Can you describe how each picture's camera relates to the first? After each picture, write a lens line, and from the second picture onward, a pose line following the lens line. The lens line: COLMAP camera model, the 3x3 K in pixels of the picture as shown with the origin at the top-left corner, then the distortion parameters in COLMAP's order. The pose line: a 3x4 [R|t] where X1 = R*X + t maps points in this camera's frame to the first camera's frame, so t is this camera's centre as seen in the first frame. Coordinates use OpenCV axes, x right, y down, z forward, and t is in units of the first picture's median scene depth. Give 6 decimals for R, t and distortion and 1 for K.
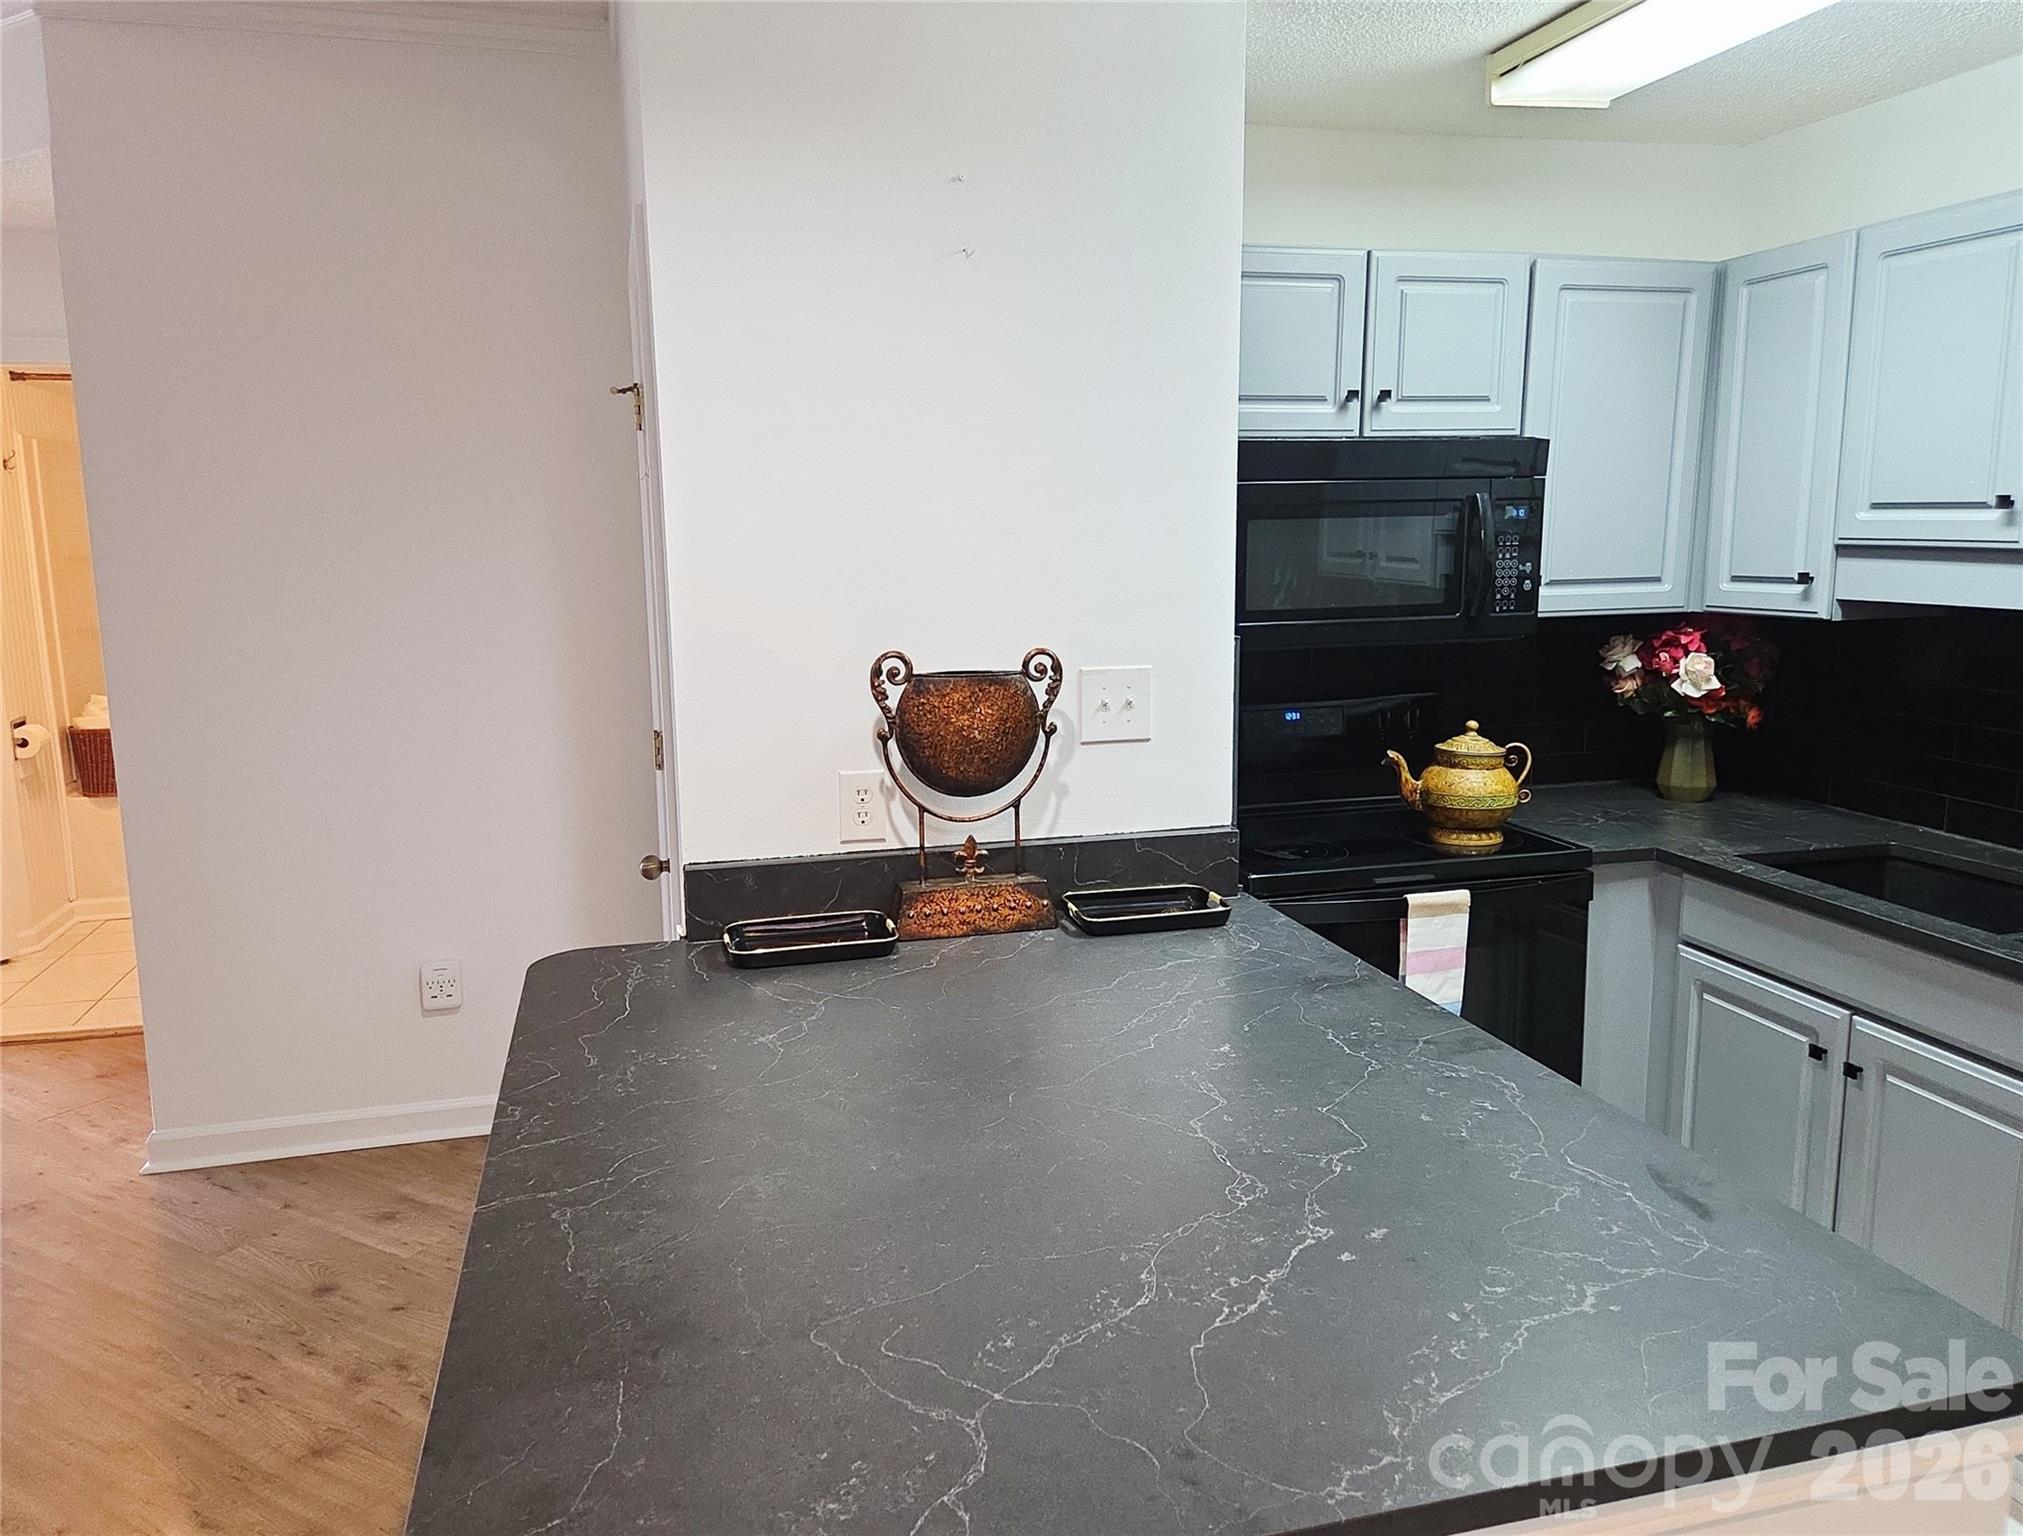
lens RADIAL K [[1407.4, 0, 995.3], [0, 1407.4, 750.7], [0, 0, 1]] dist [0.093531, -0.100270]
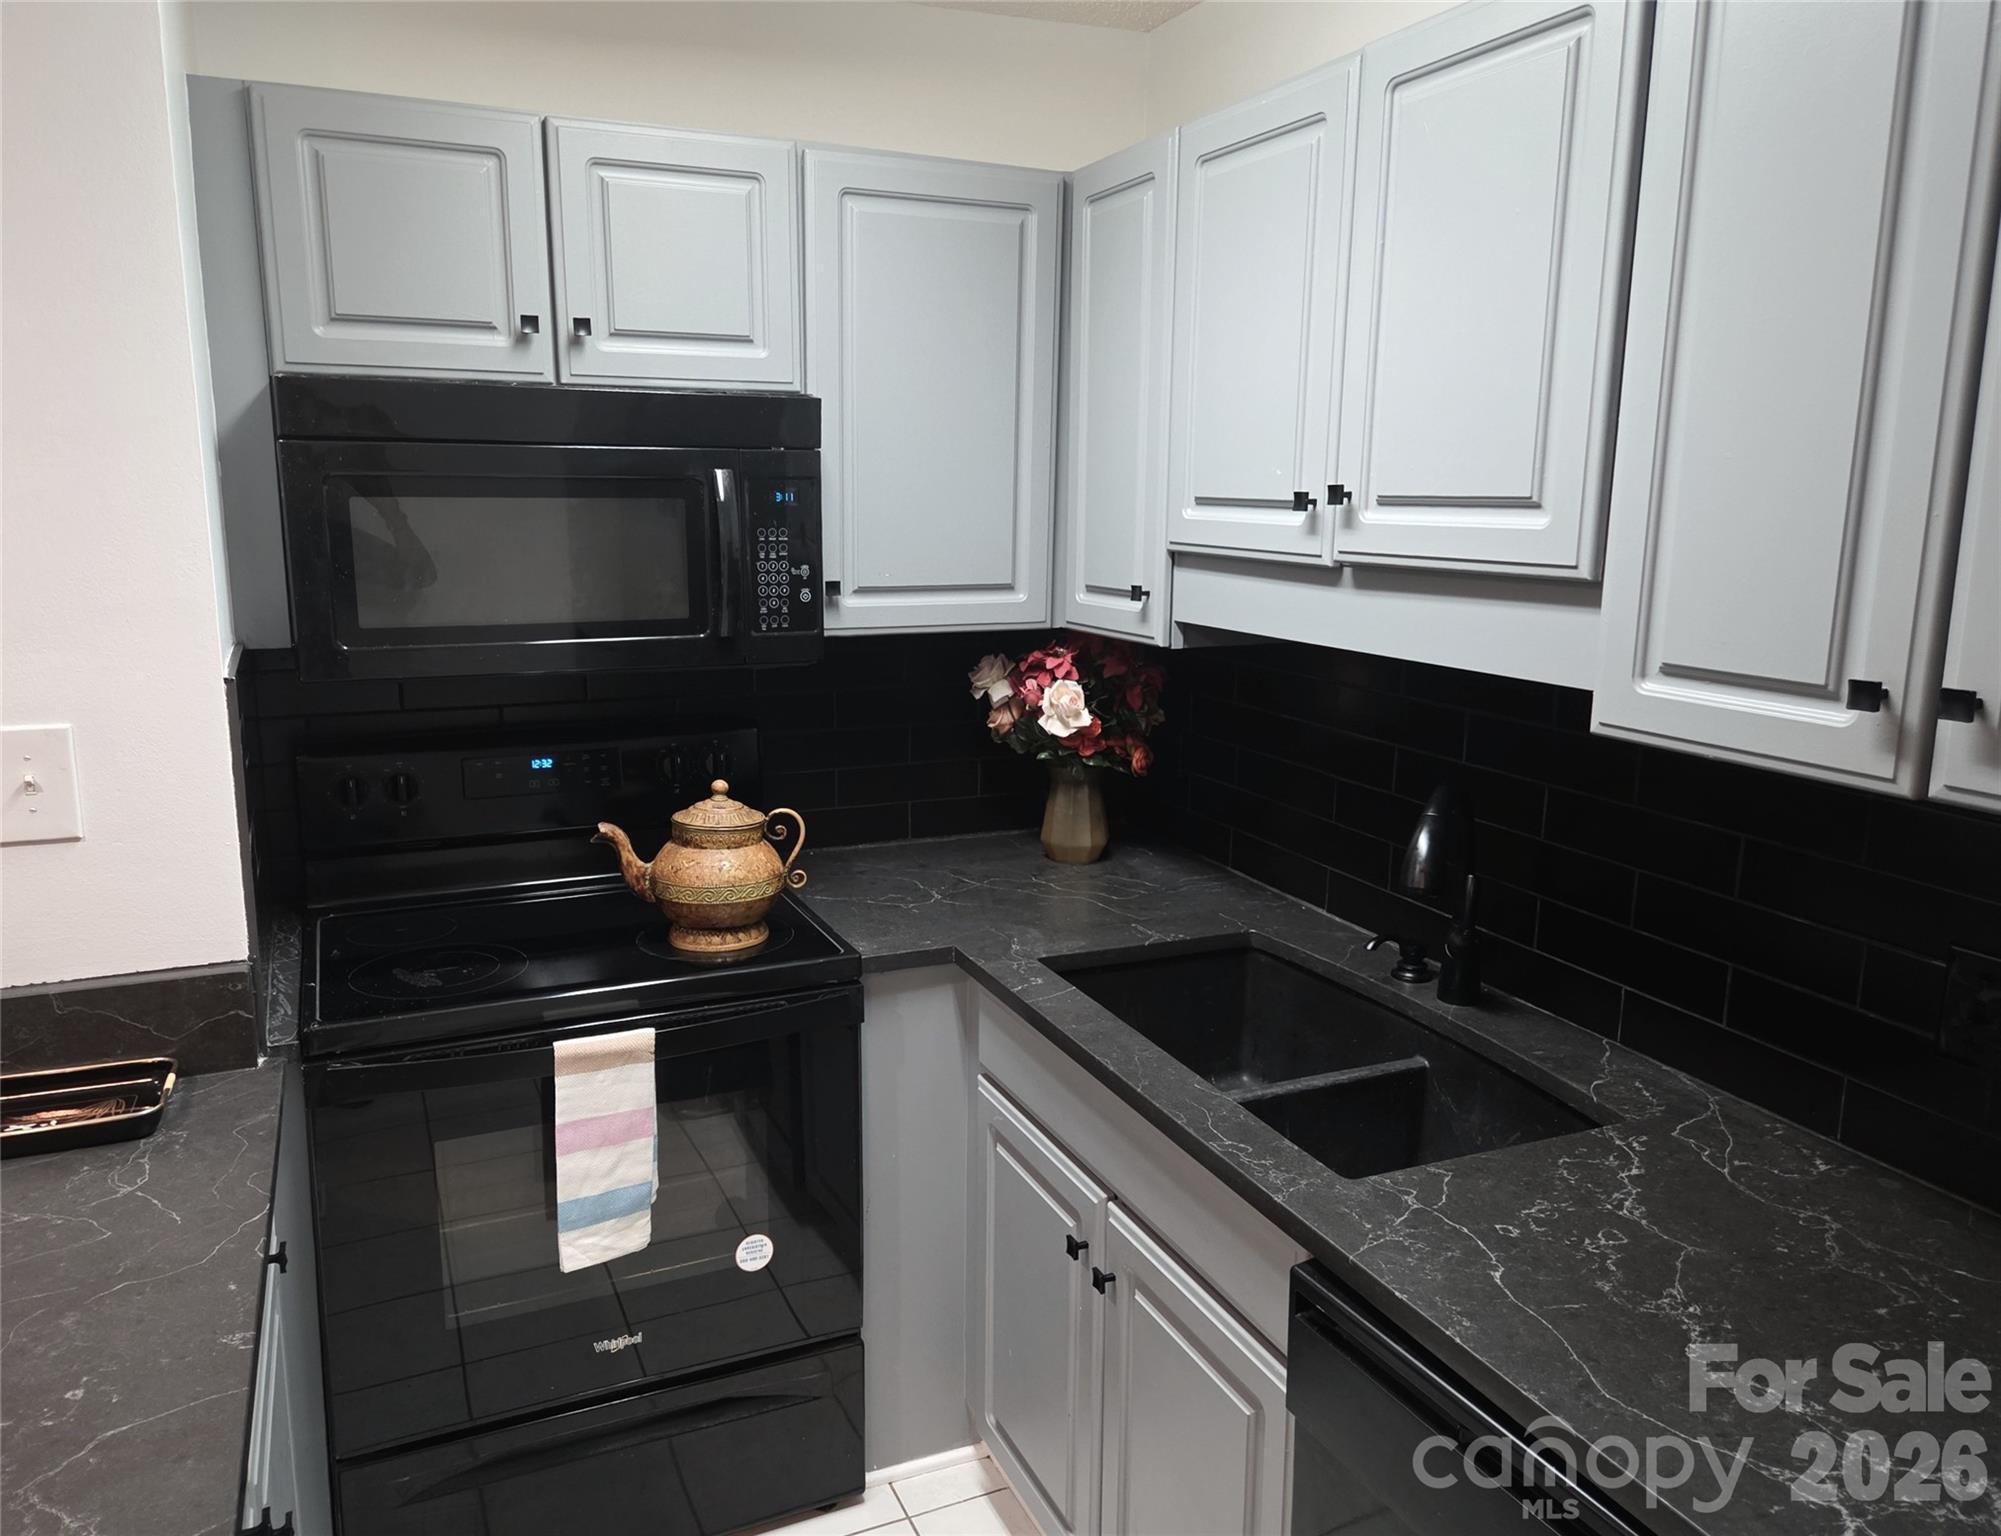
lens RADIAL K [[1443.0, 0, 983.6], [0, 1443.0, 762.8], [0, 0, 1]] dist [0.076843, -0.083269]
pose [[0.989103, -0.009085, 0.146948, 0.366207], [0.004321, 0.999456, 0.032705, -0.054716], [-0.147165, -0.031714, 0.988603, 0.243748]]
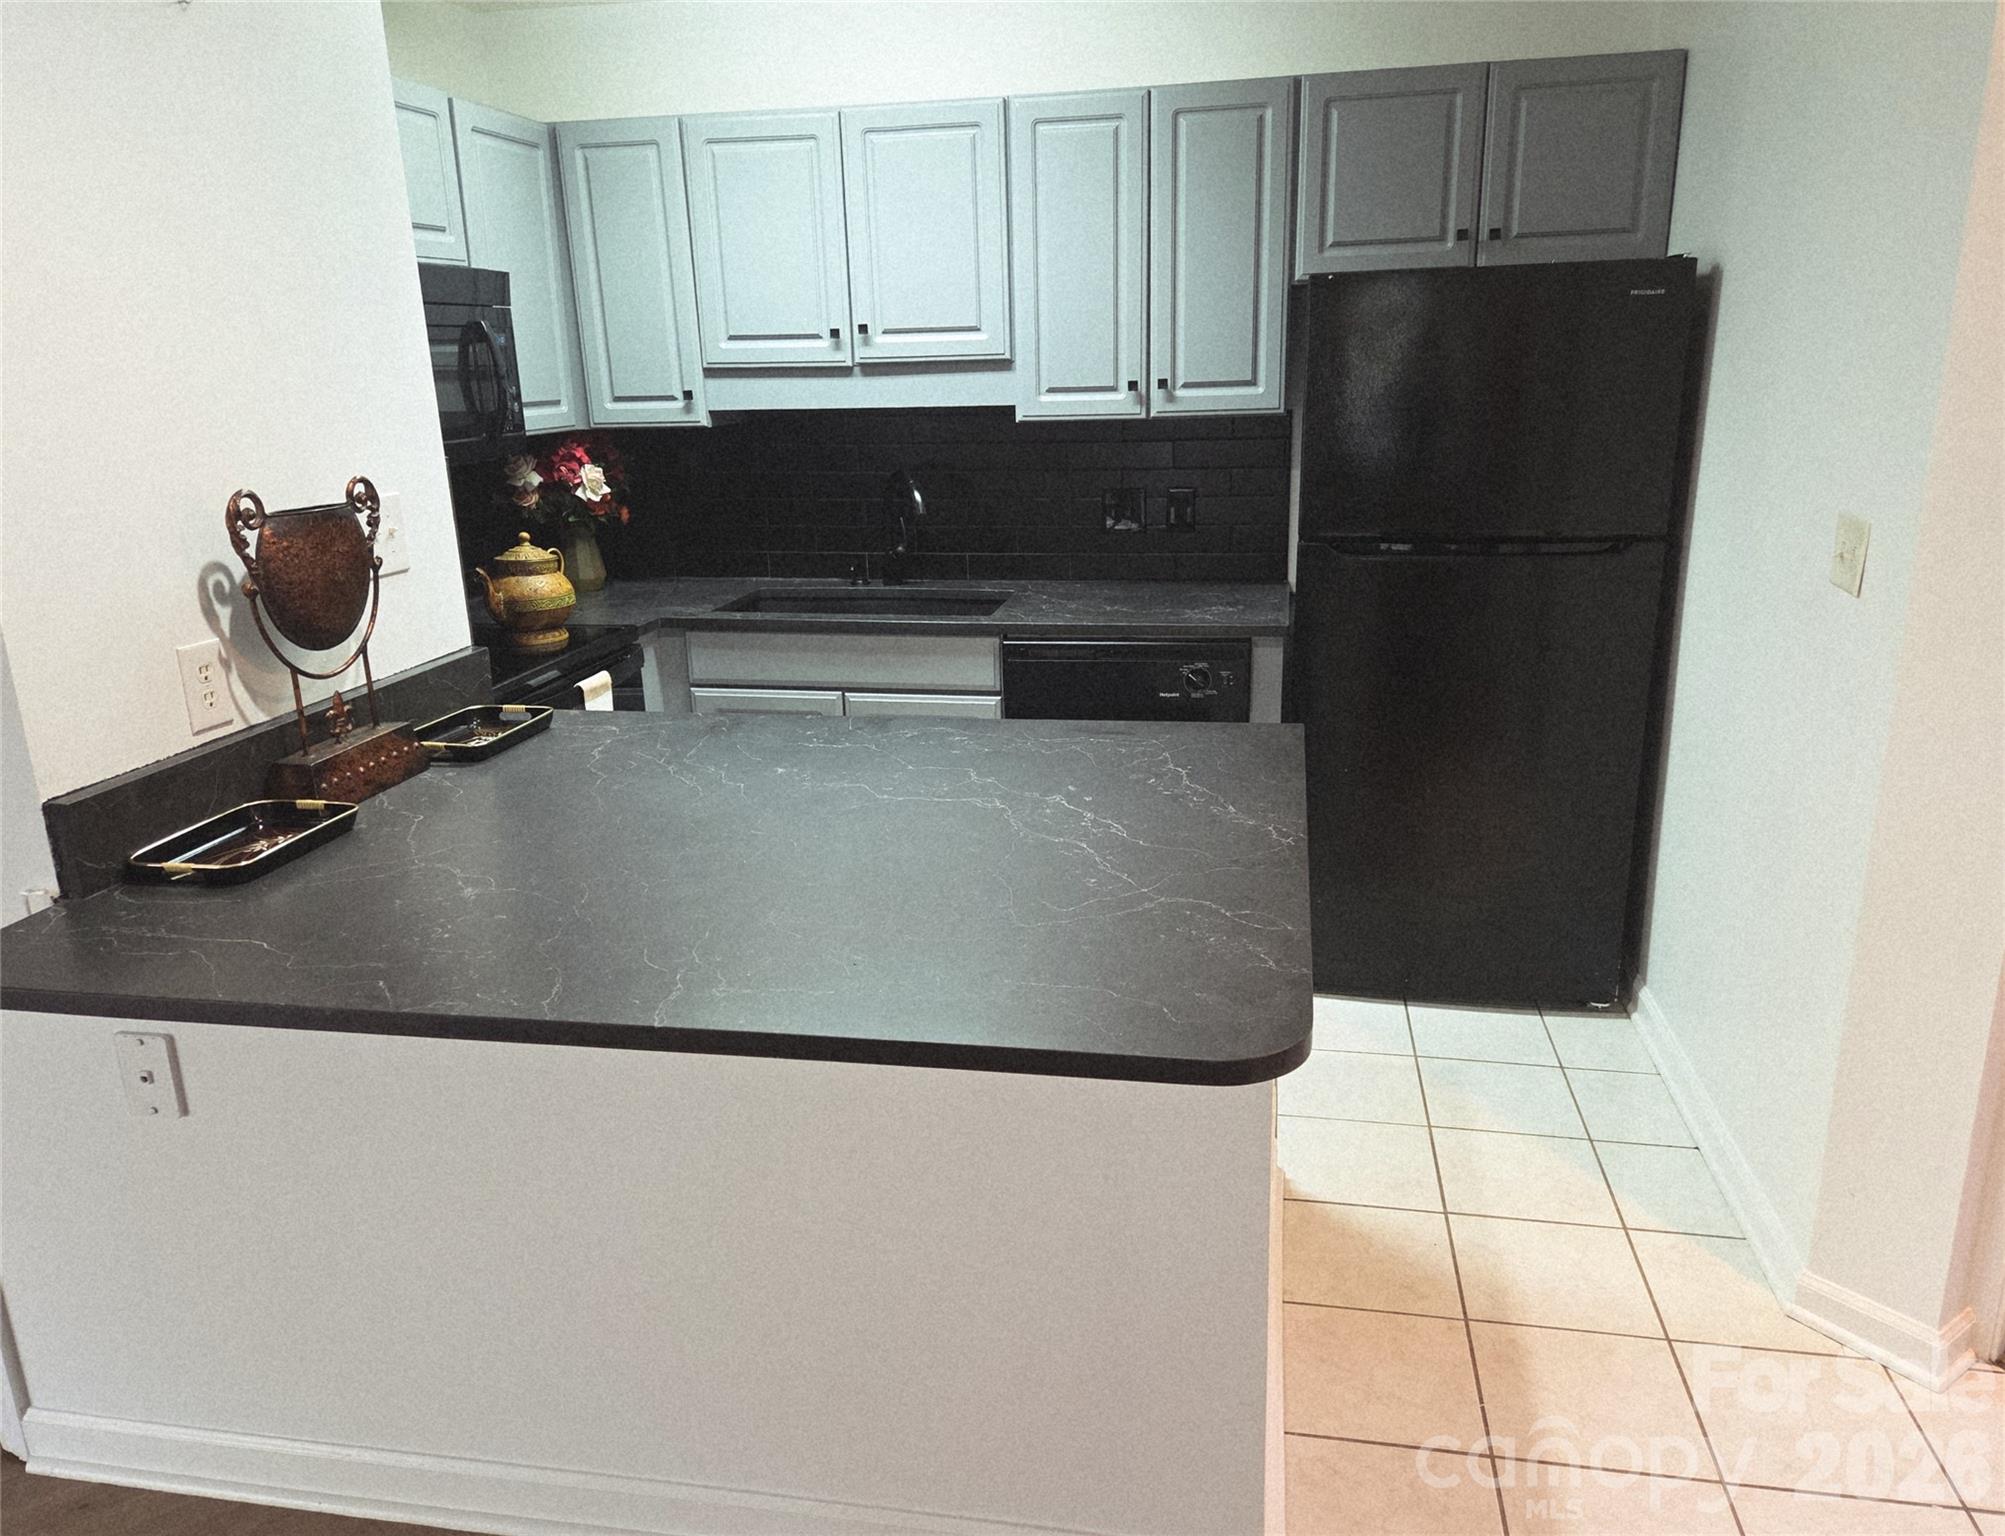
lens RADIAL K [[1443.4, 0, 998.2], [0, 1443.4, 761.7], [0, 0, 1]] dist [0.107921, -0.105651]
pose [[0.434132, -0.246572, 0.866448, -0.545934], [0.164976, 0.967307, 0.192613, -0.006235], [-0.885614, 0.059323, 0.460617, 0.156768]]
